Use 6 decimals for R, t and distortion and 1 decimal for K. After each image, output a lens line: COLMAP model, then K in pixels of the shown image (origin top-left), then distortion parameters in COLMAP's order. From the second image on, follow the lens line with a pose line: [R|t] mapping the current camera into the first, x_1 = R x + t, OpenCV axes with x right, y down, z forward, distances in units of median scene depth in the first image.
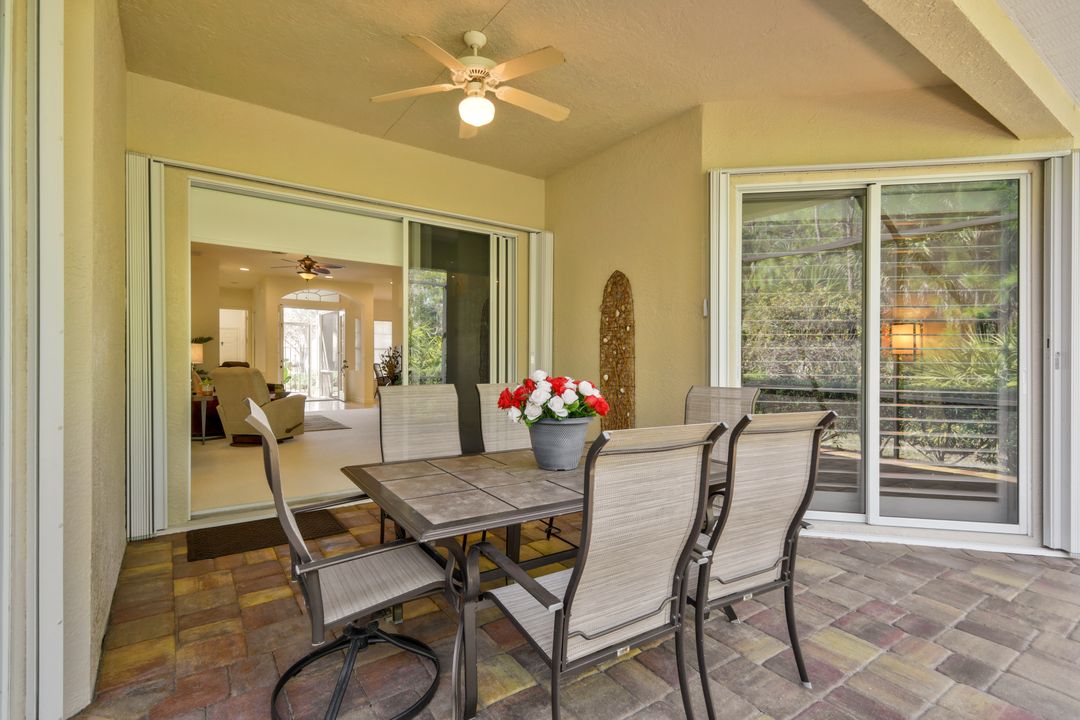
lens RADIAL K [[512.9, 0, 538.8], [0, 512.9, 351.8], [0, 0, 1]] dist [0.015861, 0.001270]
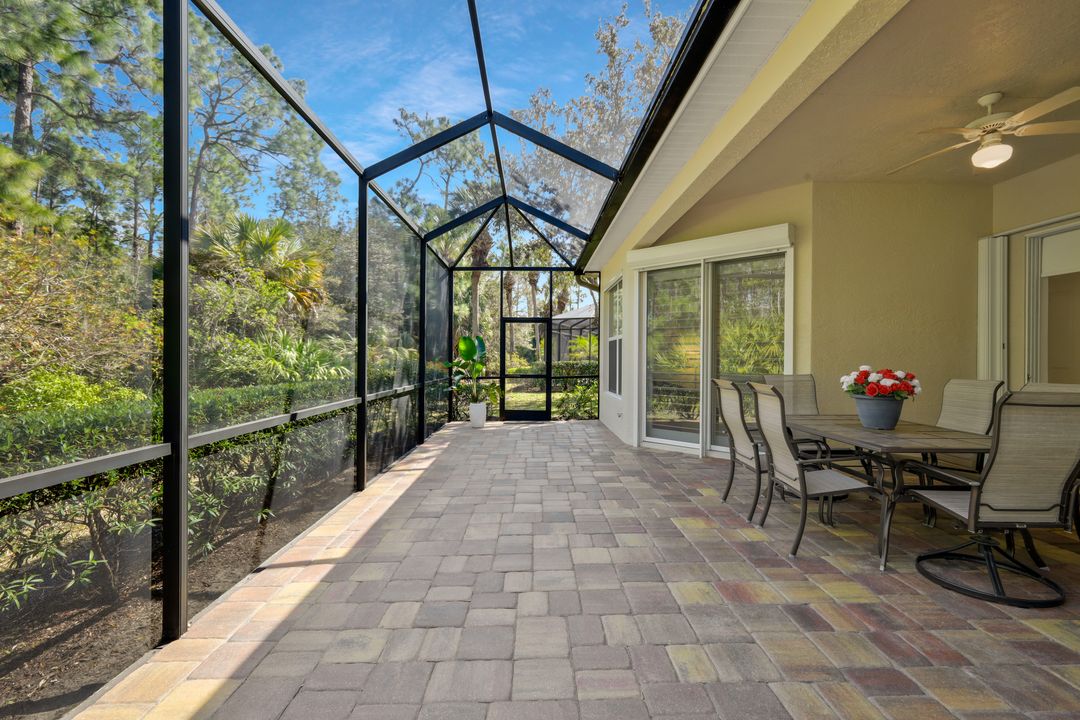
lens RADIAL K [[482.5, 0, 537.8], [0, 482.5, 356.1], [0, 0, 1]] dist [0.003320, 0.002241]
pose [[-0.561651, -0.012823, -0.827275, 1.173569], [0.001109, 0.999867, -0.016252, 0.022477], [0.827374, -0.010045, -0.561562, 0.635074]]
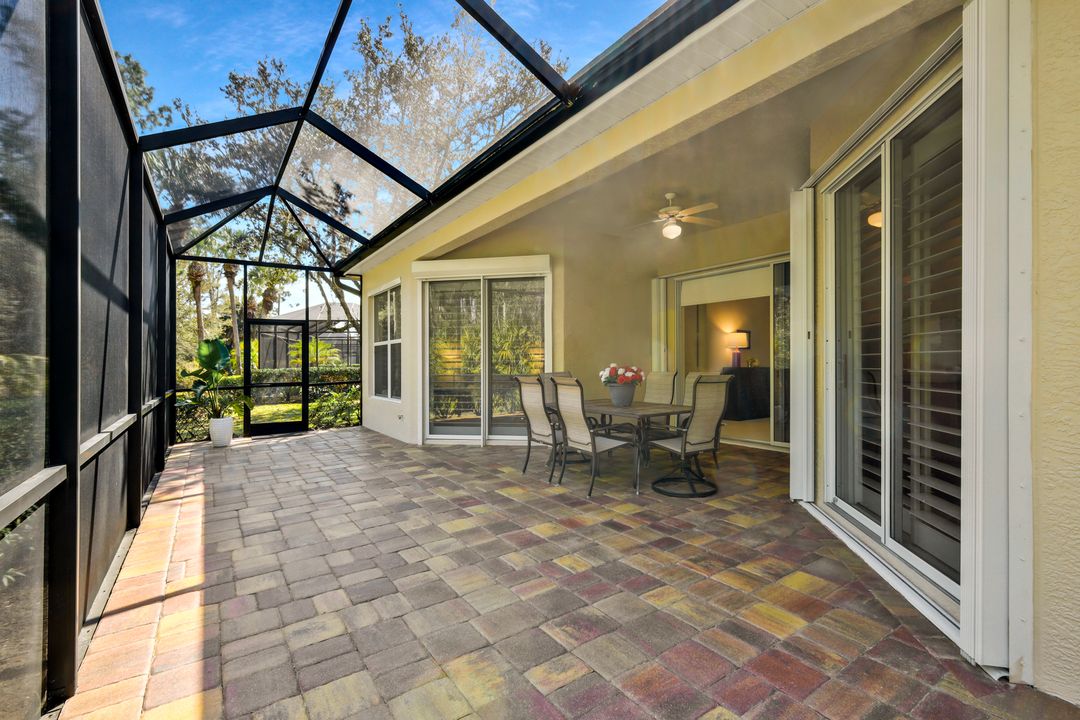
lens RADIAL K [[482.5, 0, 553.5], [0, 482.5, 365.4], [0, 0, 1]] dist [0.003320, 0.002241]
pose [[-0.001222, 0.000391, -0.999999, 1.418472], [0.024199, 0.999707, 0.000362, 0.026366], [0.999706, -0.024198, -0.001231, 0.453411]]
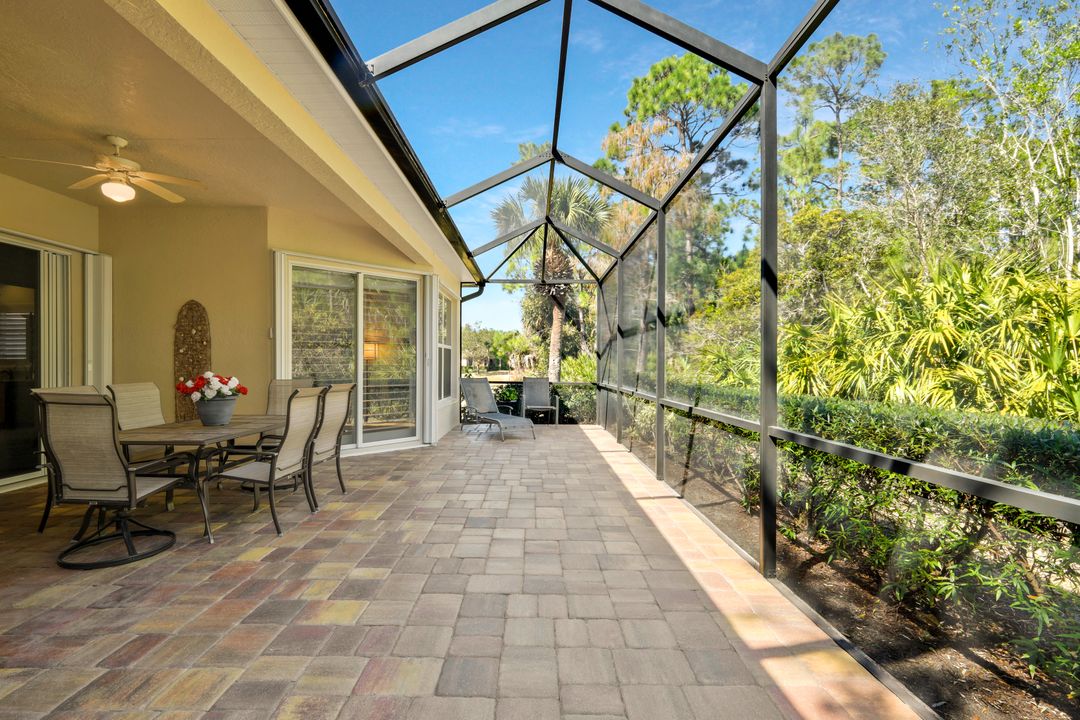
lens RADIAL K [[482.5, 0, 542.3], [0, 482.5, 354.6], [0, 0, 1]] dist [0.003320, 0.002241]
pose [[0.561206, -0.000353, 0.827676, -0.473690], [0.002069, 0.999997, -0.000976, -0.013130], [-0.827674, 0.002260, 0.561205, -0.590656]]
